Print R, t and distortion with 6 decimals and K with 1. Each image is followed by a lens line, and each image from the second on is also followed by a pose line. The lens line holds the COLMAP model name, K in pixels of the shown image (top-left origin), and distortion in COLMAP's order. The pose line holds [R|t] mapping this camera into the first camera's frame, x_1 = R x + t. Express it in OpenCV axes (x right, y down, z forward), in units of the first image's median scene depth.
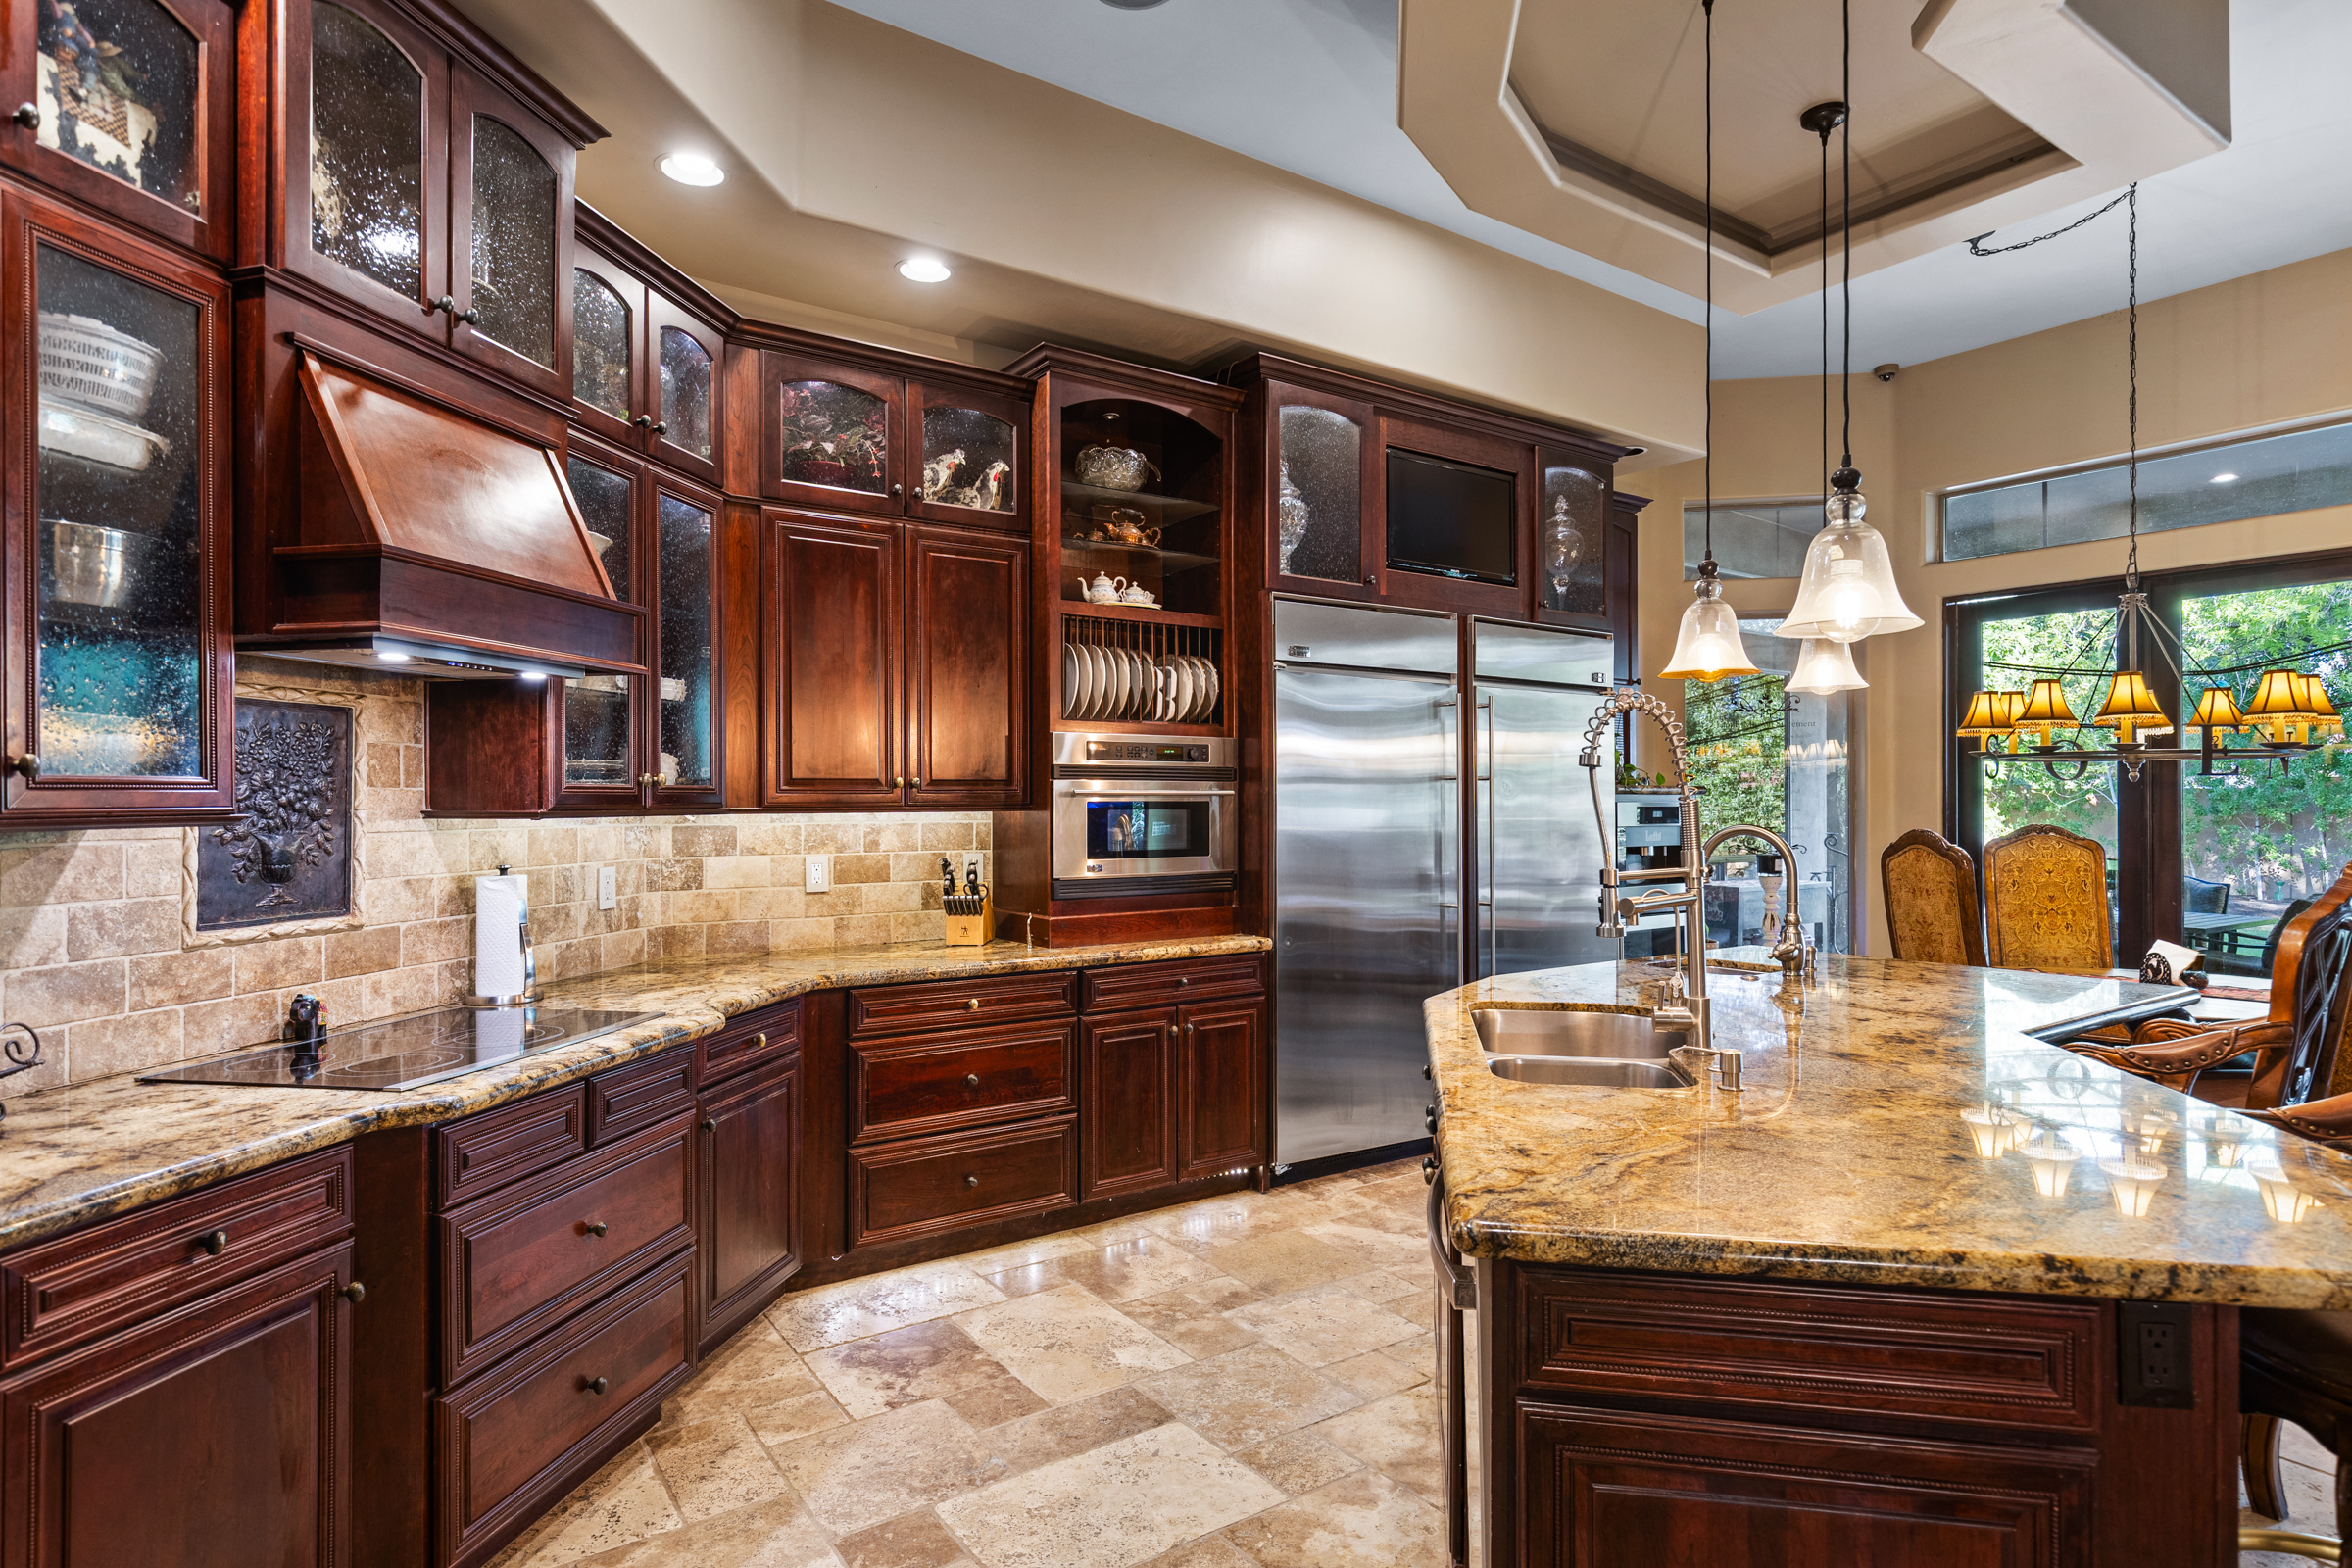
lens RADIAL K [[1249.8, 0, 1183.0], [0, 1249.8, 796.1], [0, 0, 1]] dist [0.009081, -0.000109]
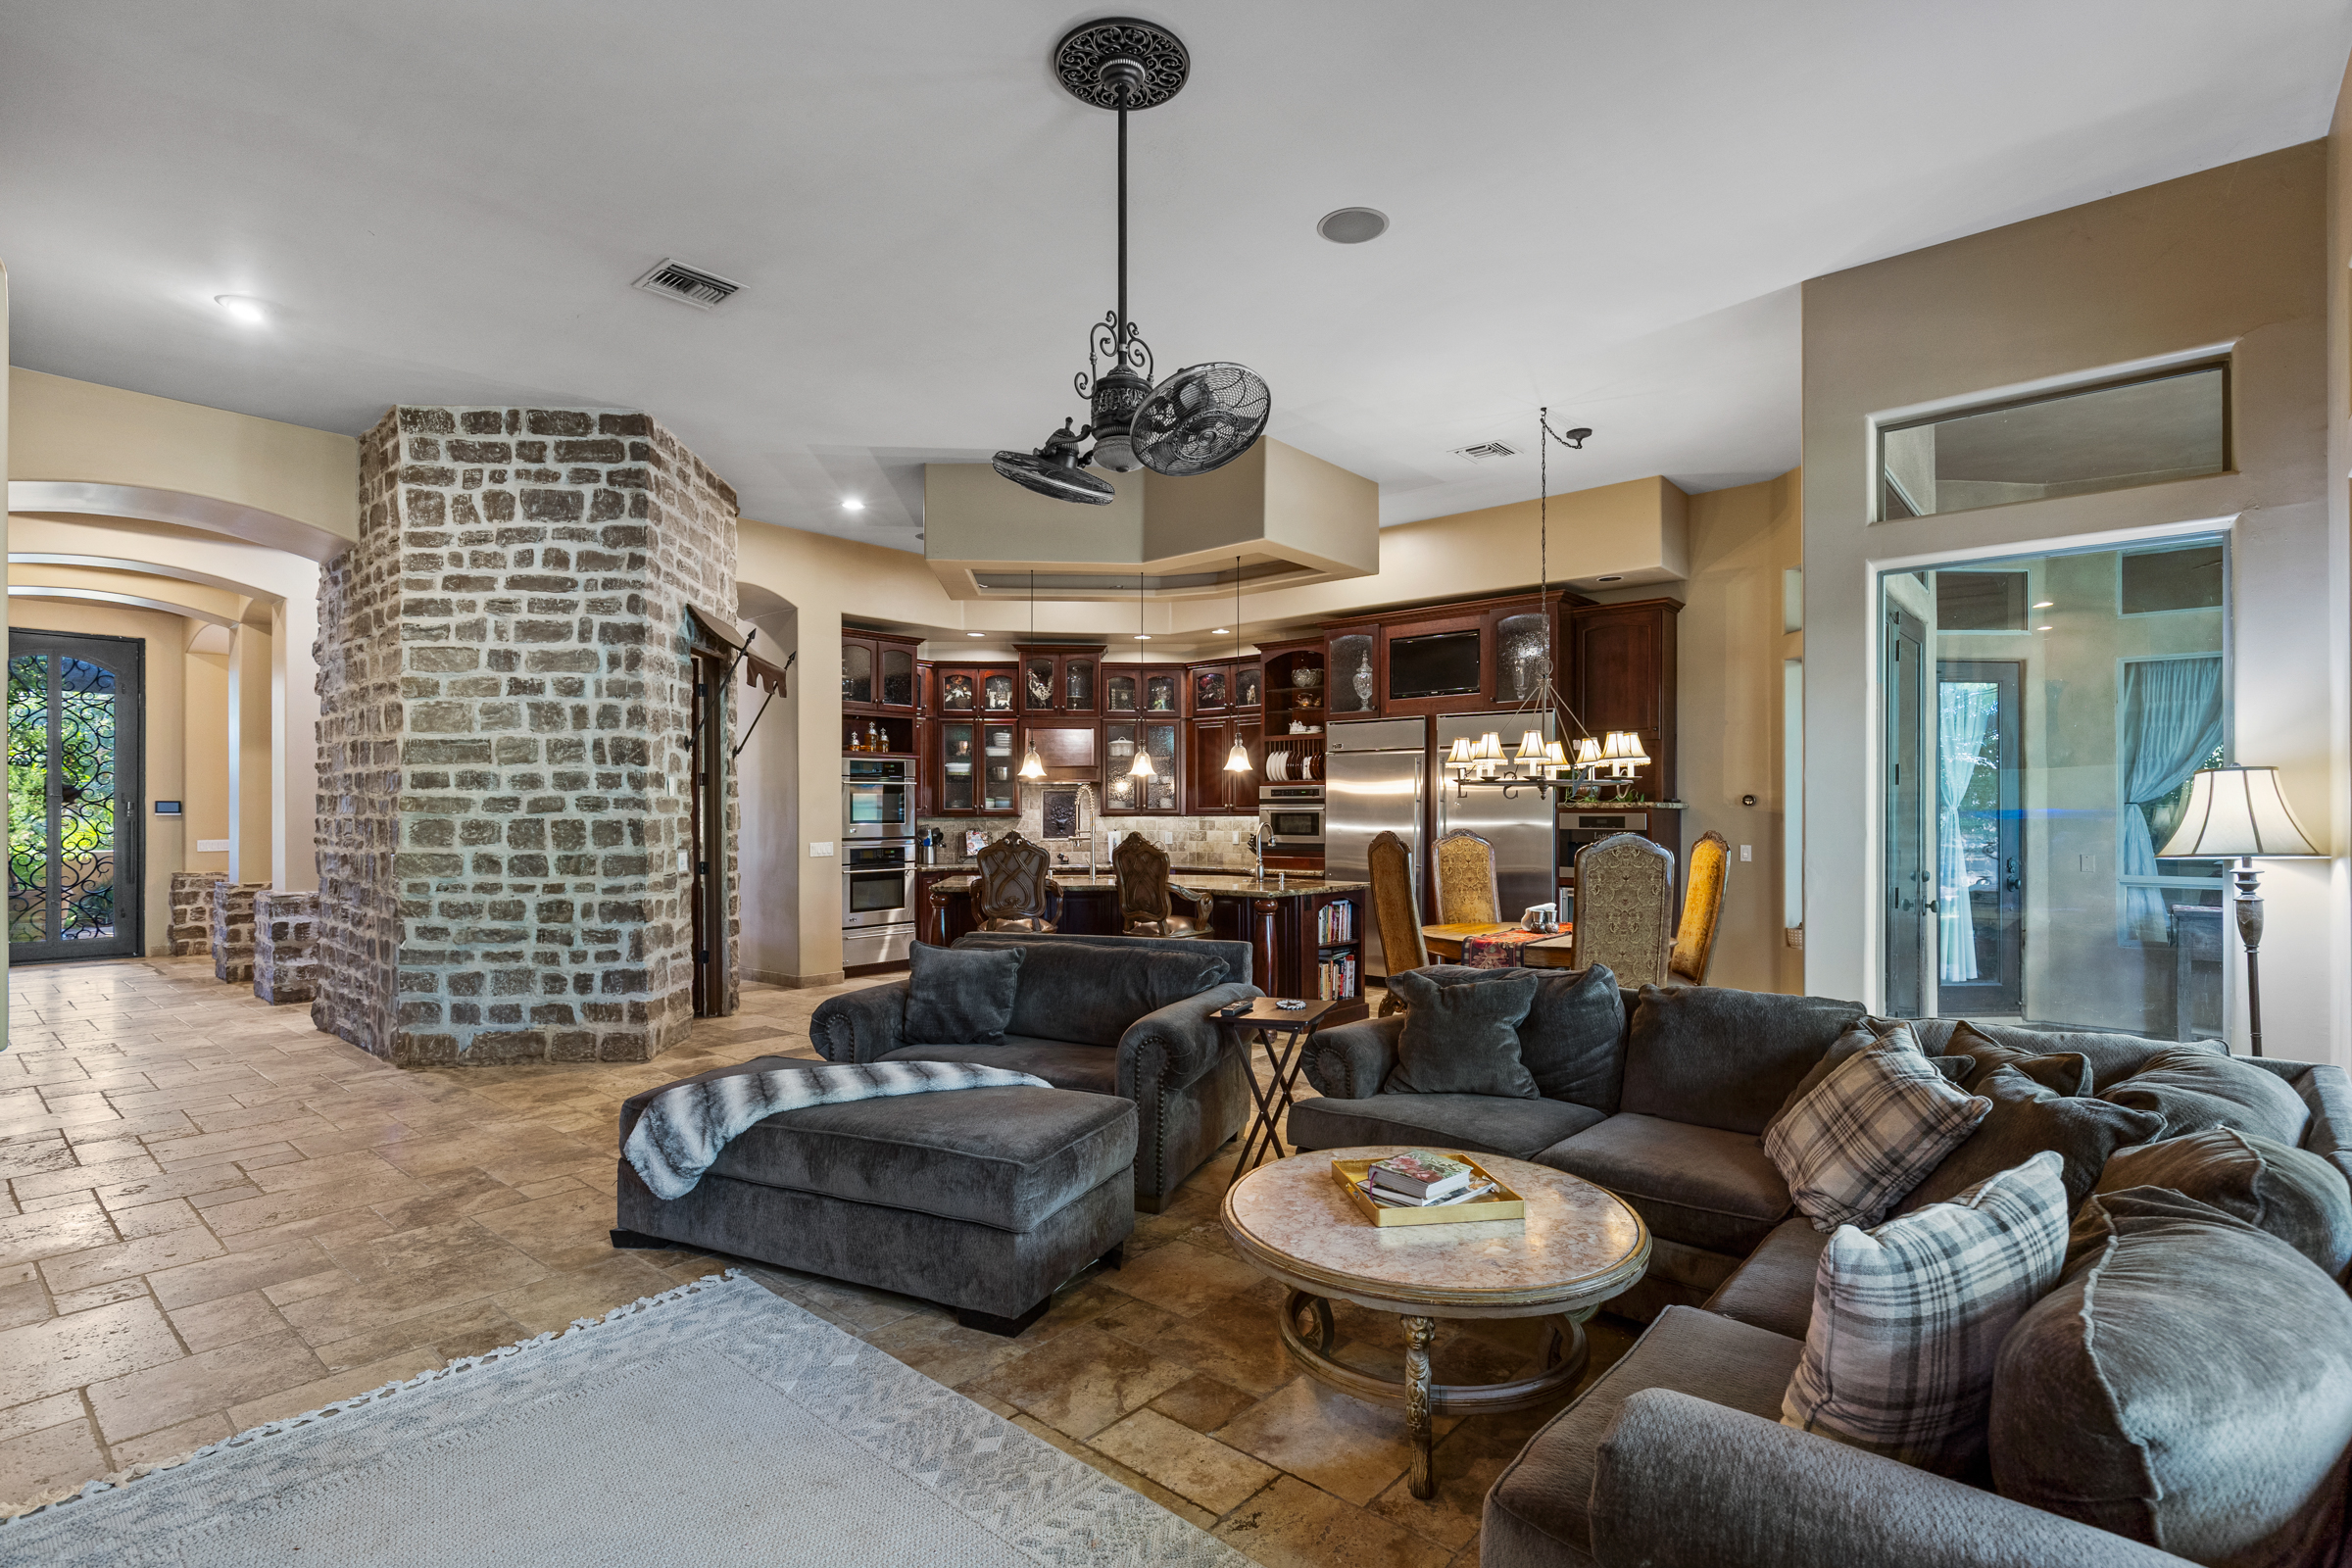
lens RADIAL K [[1108.1, 0, 1185.8], [0, 1108.1, 804.7], [0, 0, 1]] dist [0.002256, 0.000108]
pose [[0.254832, -0.006820, -0.966961, 2.144155], [0.003661, 0.999975, -0.006088, 0.001222], [0.966978, -0.001989, 0.254851, 0.242655]]
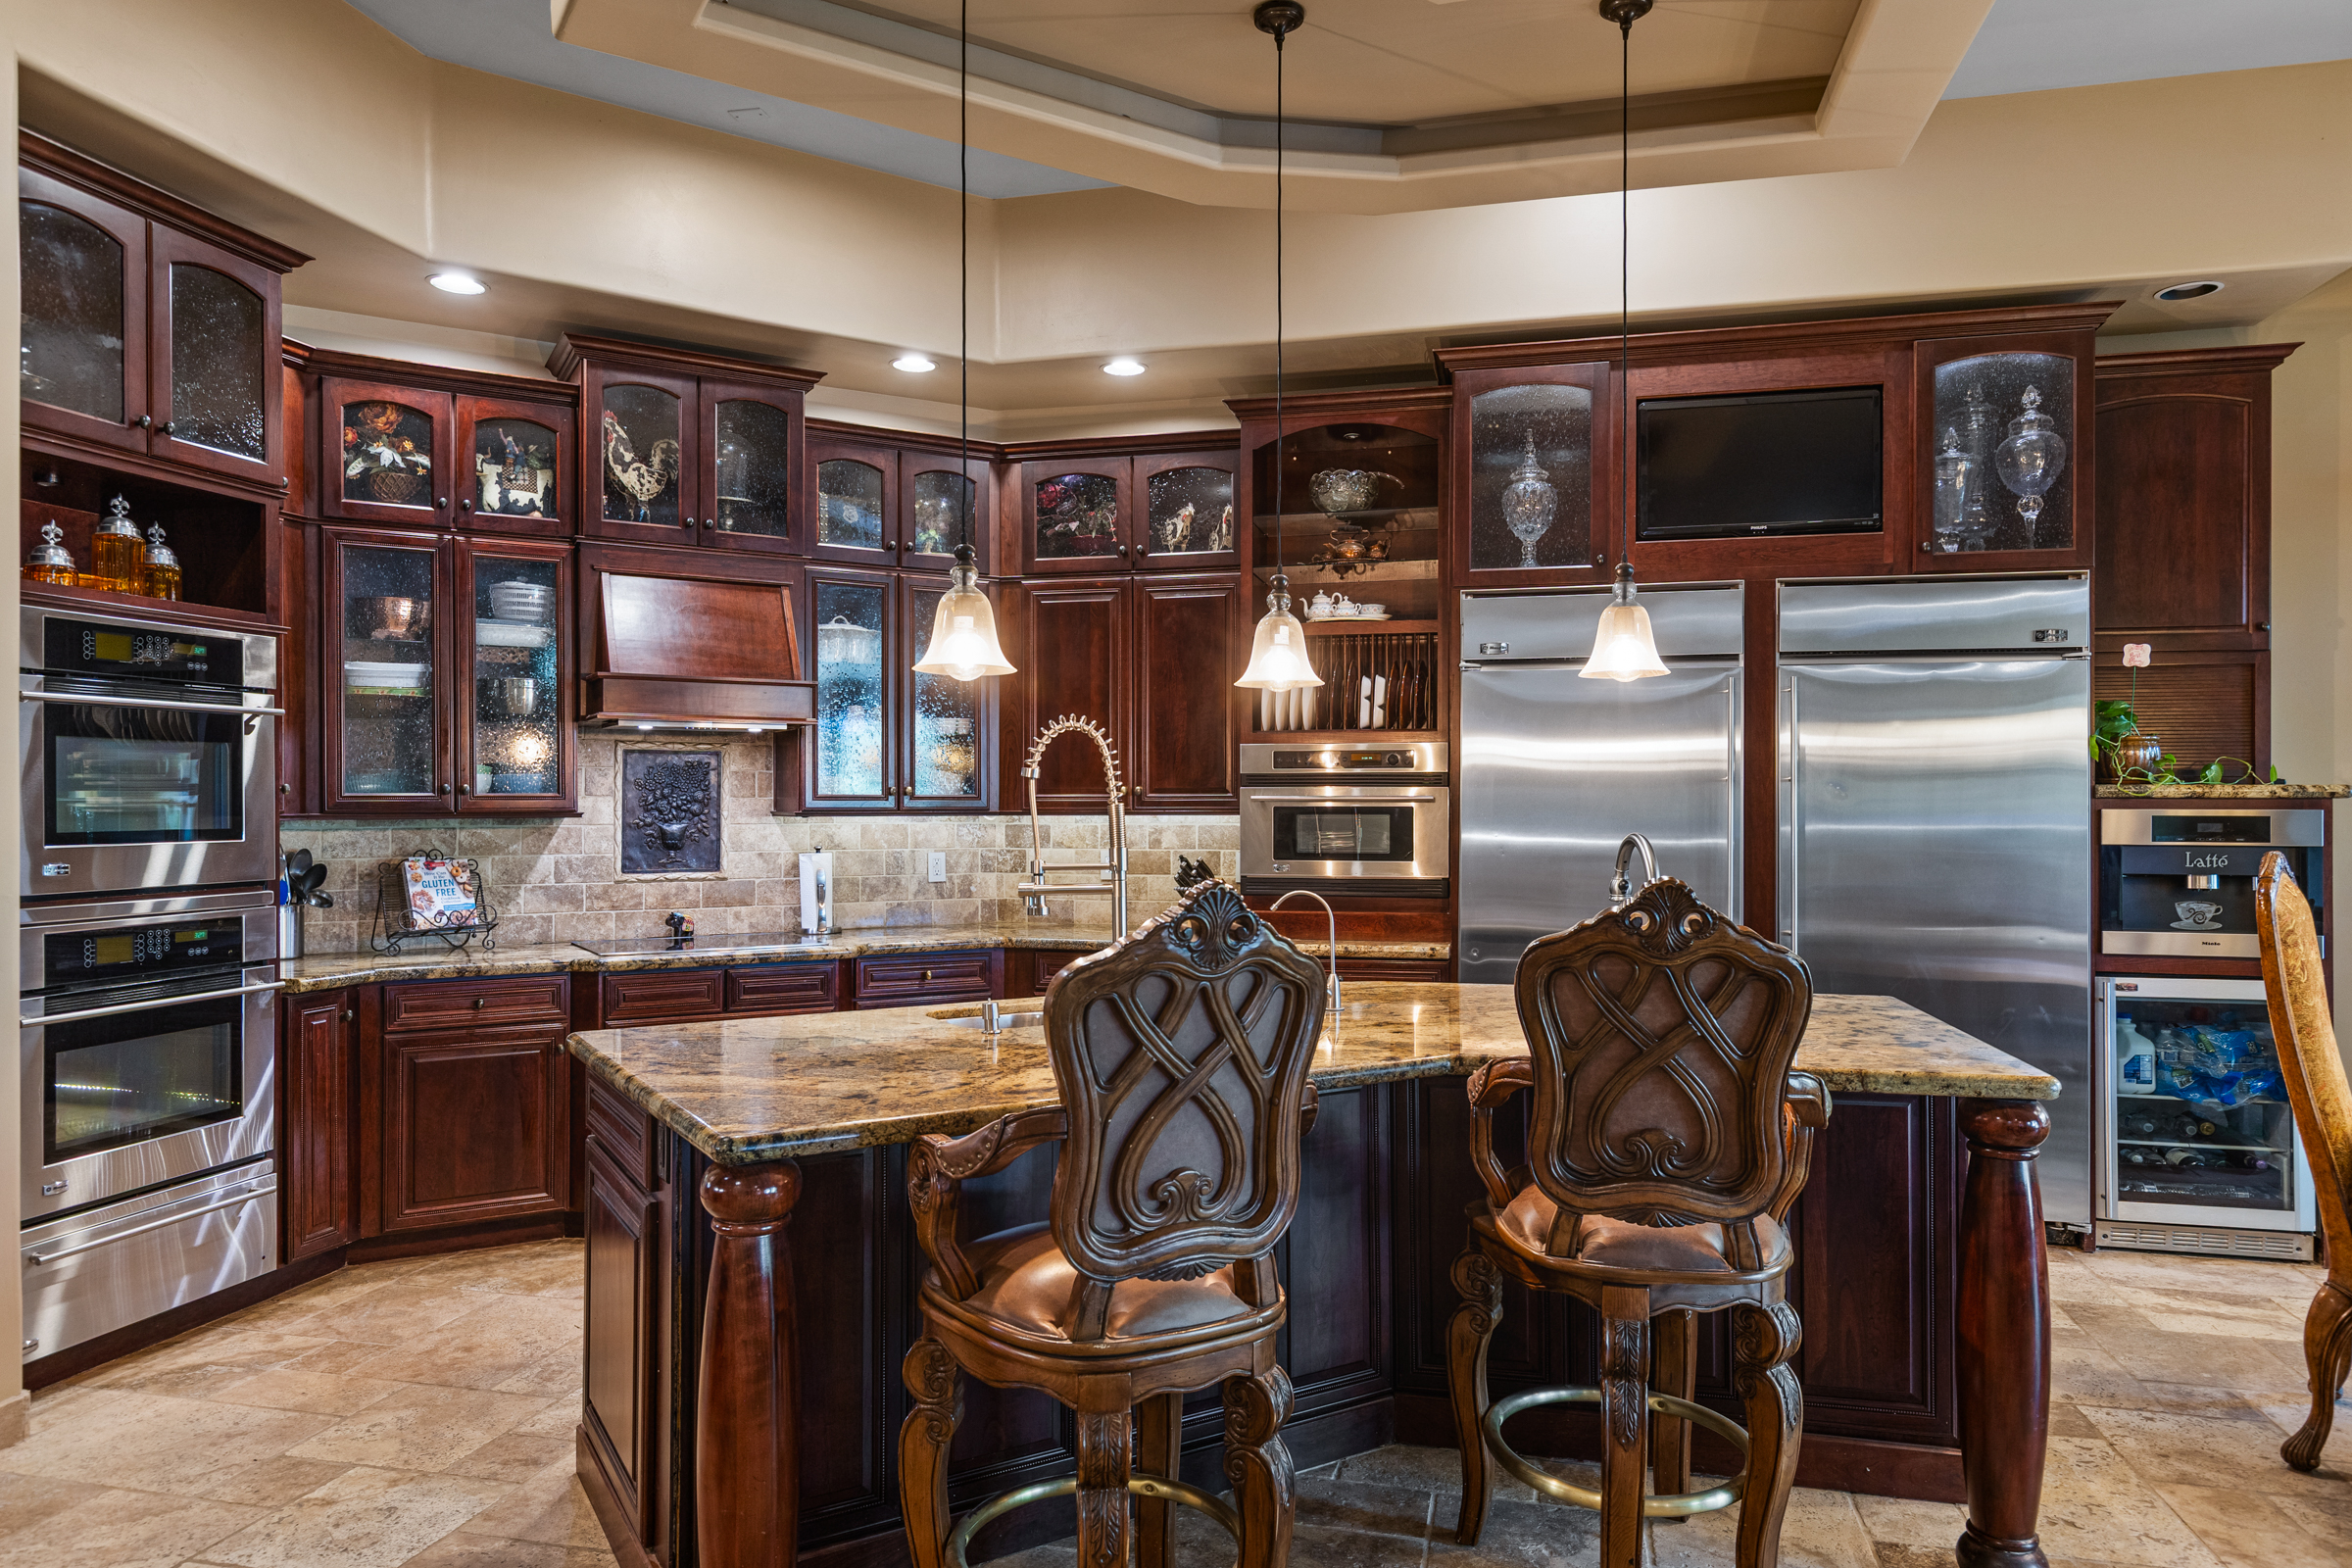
lens RADIAL K [[1480.0, 0, 1168.4], [0, 1480.0, 805.9], [0, 0, 1]] dist [0.007984, -0.000007]
pose [[0.661468, 0.000567, -0.749973, 0.844480], [0.001467, 0.999997, 0.002050, 0.000870], [0.749972, -0.002456, 0.661465, 0.077666]]
